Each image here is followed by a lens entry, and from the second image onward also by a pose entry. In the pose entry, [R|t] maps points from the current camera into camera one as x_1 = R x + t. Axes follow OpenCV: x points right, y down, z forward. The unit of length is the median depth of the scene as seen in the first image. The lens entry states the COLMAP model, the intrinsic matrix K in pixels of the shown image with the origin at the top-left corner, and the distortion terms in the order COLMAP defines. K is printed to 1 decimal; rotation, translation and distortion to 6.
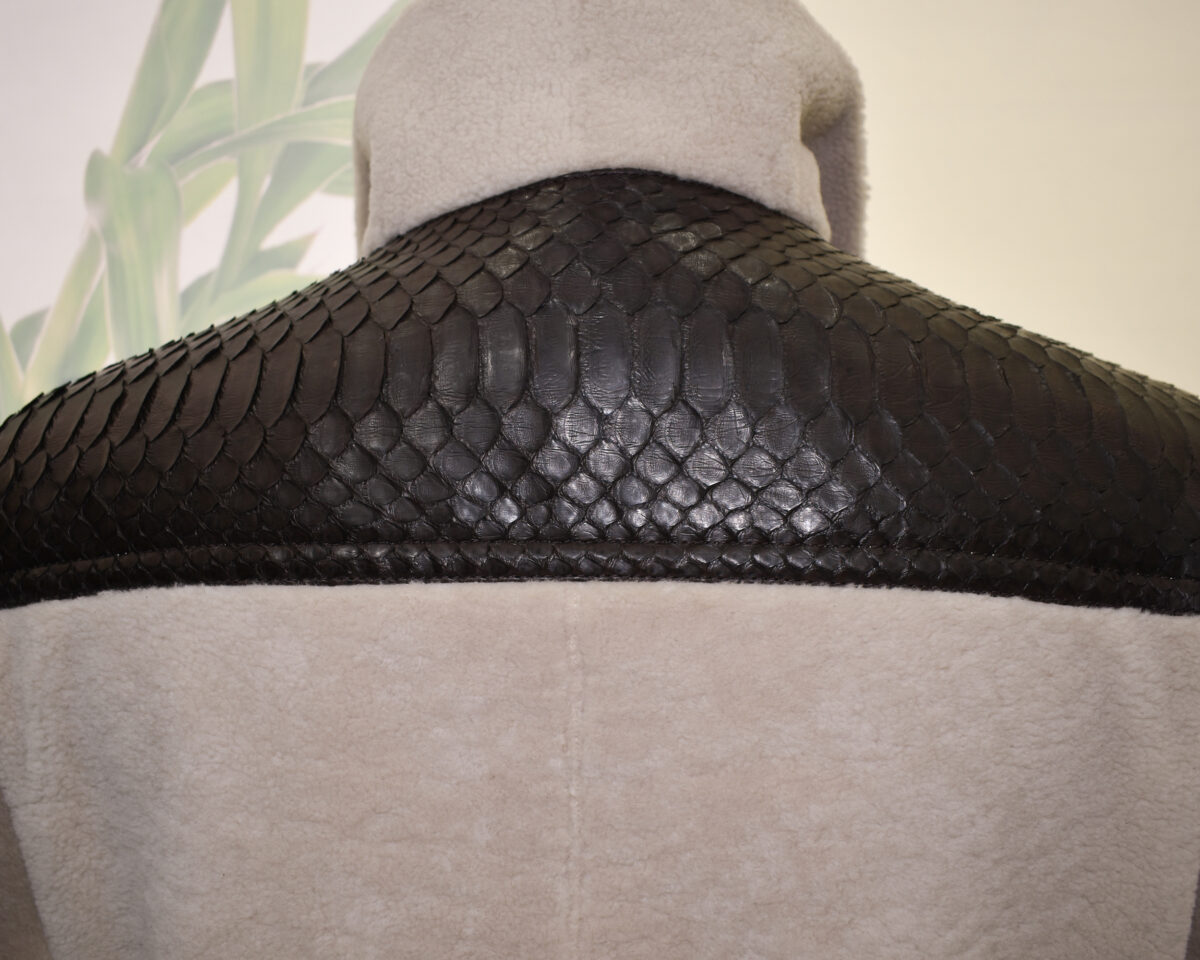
lens RADIAL K [[1291.4, 0, 606.1], [0, 1291.4, 481.2], [0, 0, 1]] dist [-0.112786, 0.000000]
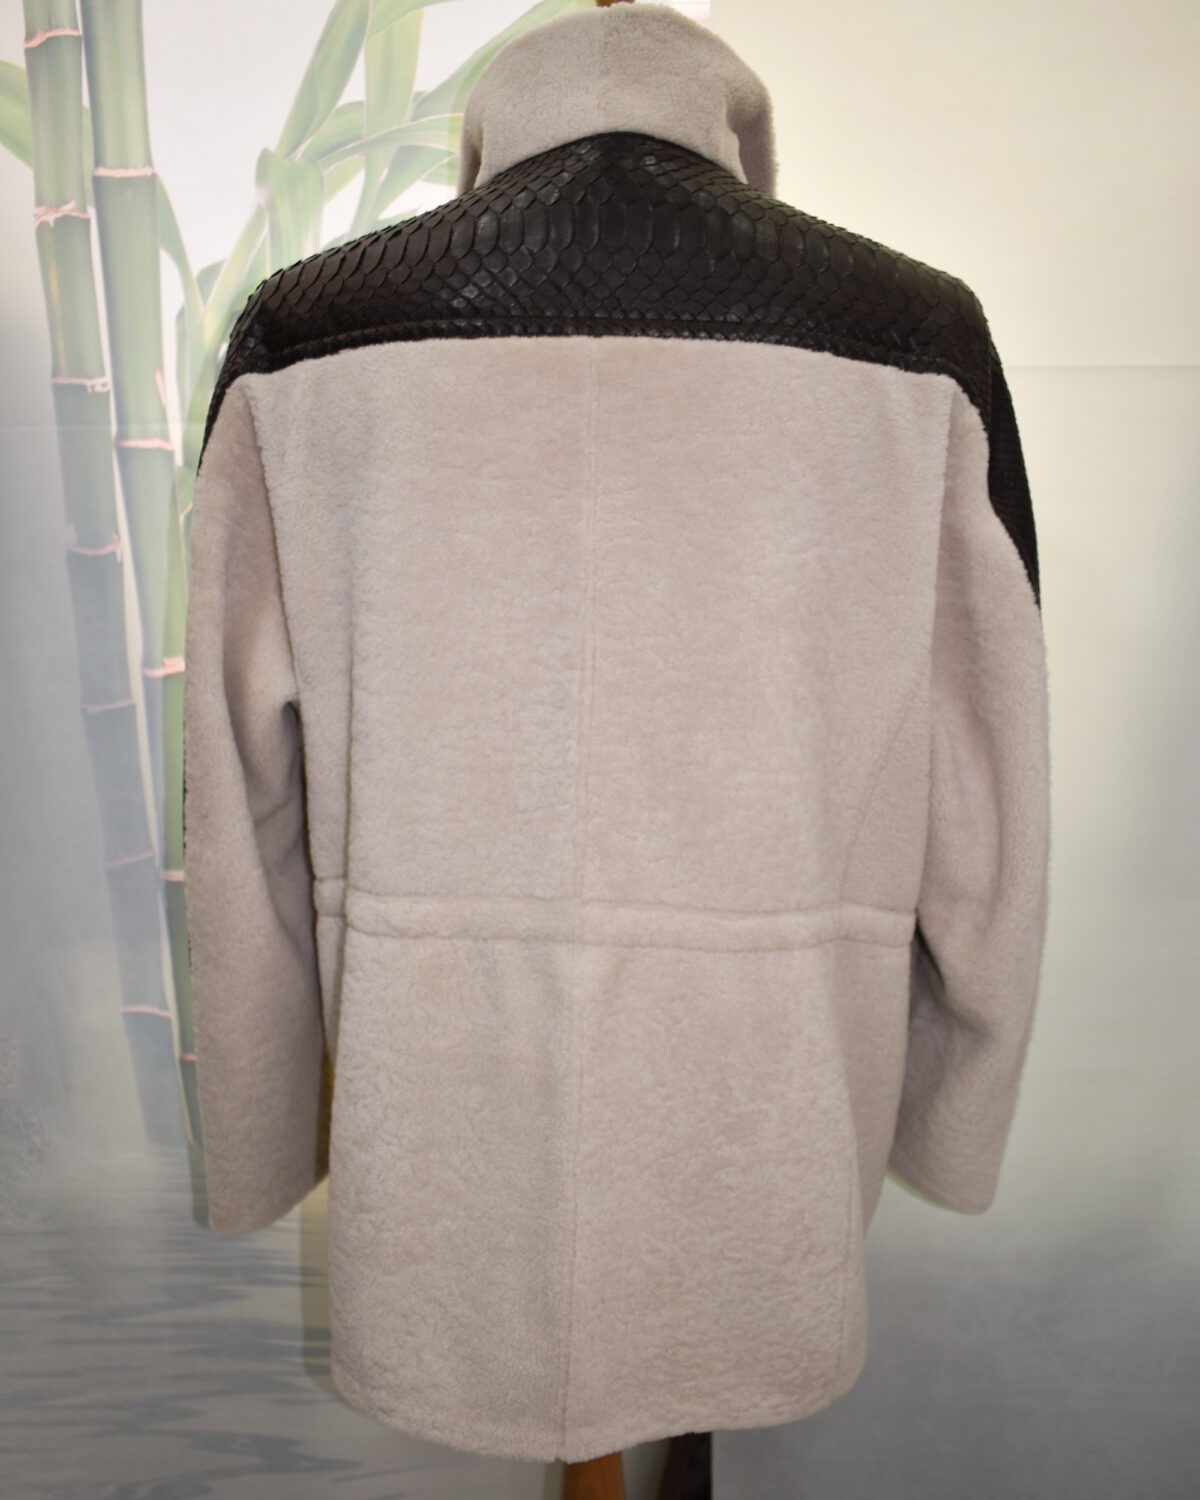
lens RADIAL K [[1614.3, 0, 588.2], [0, 1614.3, 749.3], [0, 0, 1]] dist [-0.112786, 0.000000]
pose [[0.999603, 0.021780, -0.017852, 0.019365], [-0.021169, 0.999208, 0.033695, 0.570211], [0.018571, -0.033304, 0.999273, -1.323841]]
